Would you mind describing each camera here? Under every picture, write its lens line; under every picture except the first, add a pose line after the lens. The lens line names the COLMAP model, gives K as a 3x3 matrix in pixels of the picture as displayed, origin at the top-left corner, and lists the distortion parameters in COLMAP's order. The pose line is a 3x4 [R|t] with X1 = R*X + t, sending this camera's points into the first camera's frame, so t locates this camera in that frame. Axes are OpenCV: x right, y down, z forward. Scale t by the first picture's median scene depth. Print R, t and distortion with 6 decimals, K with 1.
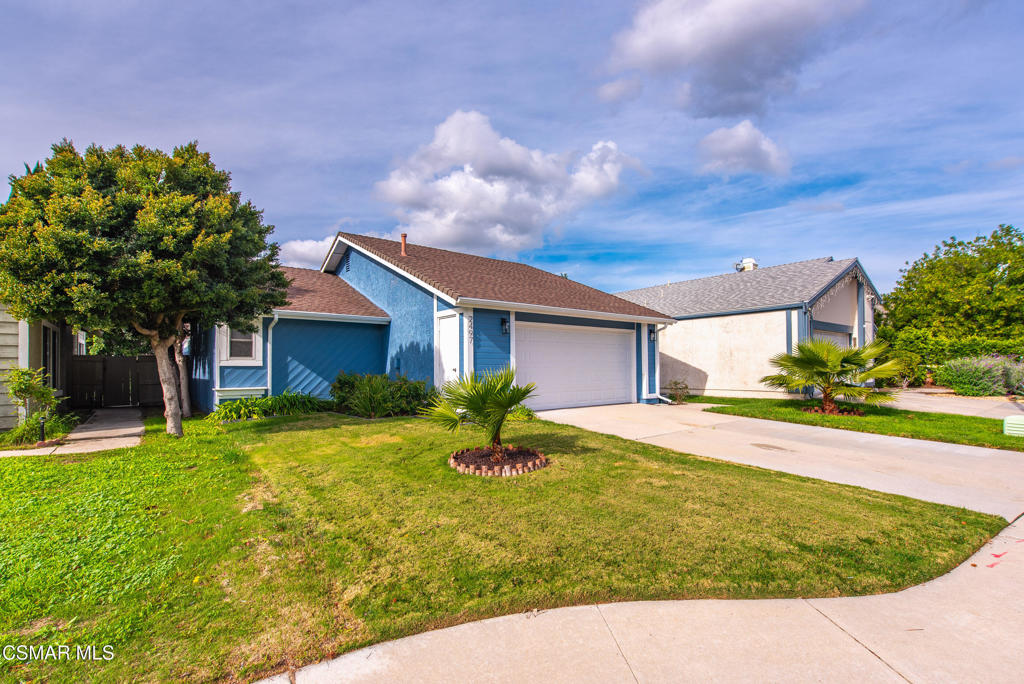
lens RADIAL K [[455.8, 0, 519.2], [0, 455.8, 348.1], [0, 0, 1]] dist [0.004140, 0.000277]
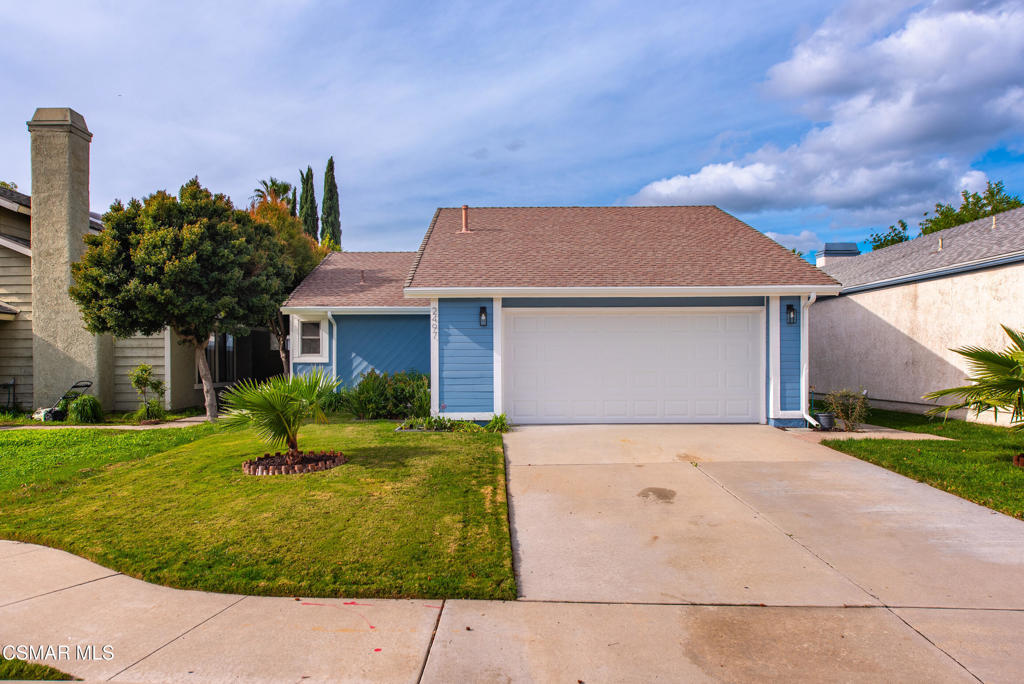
lens RADIAL K [[686.4, 0, 512.0], [0, 686.4, 344.3], [0, 0, 1]] dist [0.003197, -0.000133]
pose [[0.782979, -0.009928, -0.621968, 0.762133], [0.025825, 0.999529, 0.016556, -0.017251], [0.621511, -0.029025, 0.782867, 0.070540]]
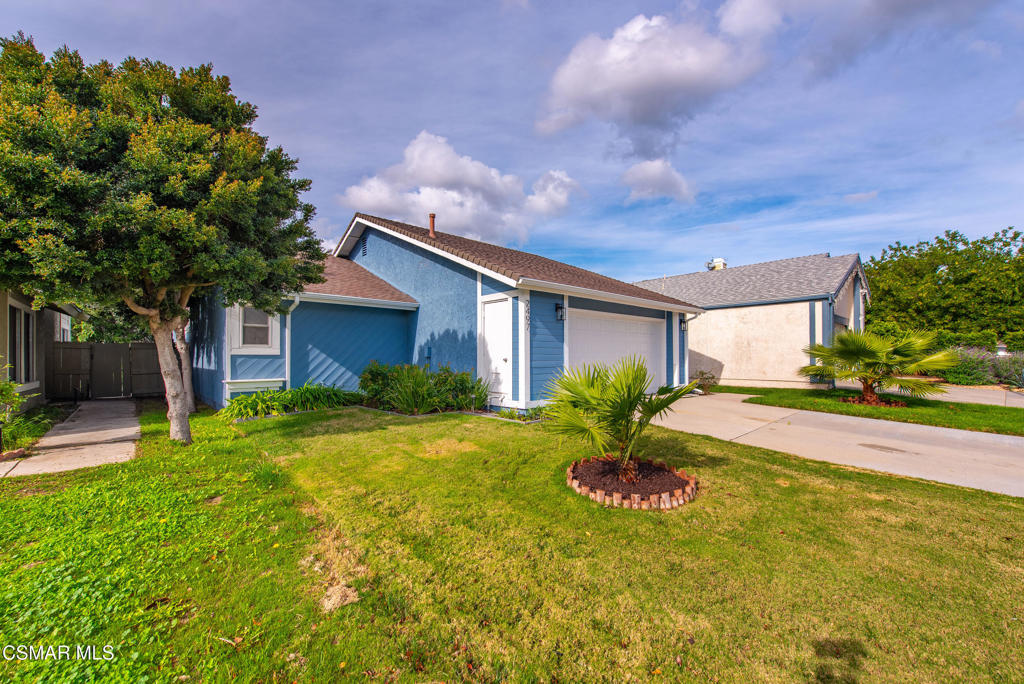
lens RADIAL K [[403.3, 0, 517.2], [0, 403.3, 343.6], [0, 0, 1]] dist [0.003328, -0.000263]
pose [[0.997683, 0.005646, 0.067806, -0.168393], [-0.006481, 0.999906, 0.012089, 0.005377], [-0.067732, -0.012500, 0.997625, 0.200272]]
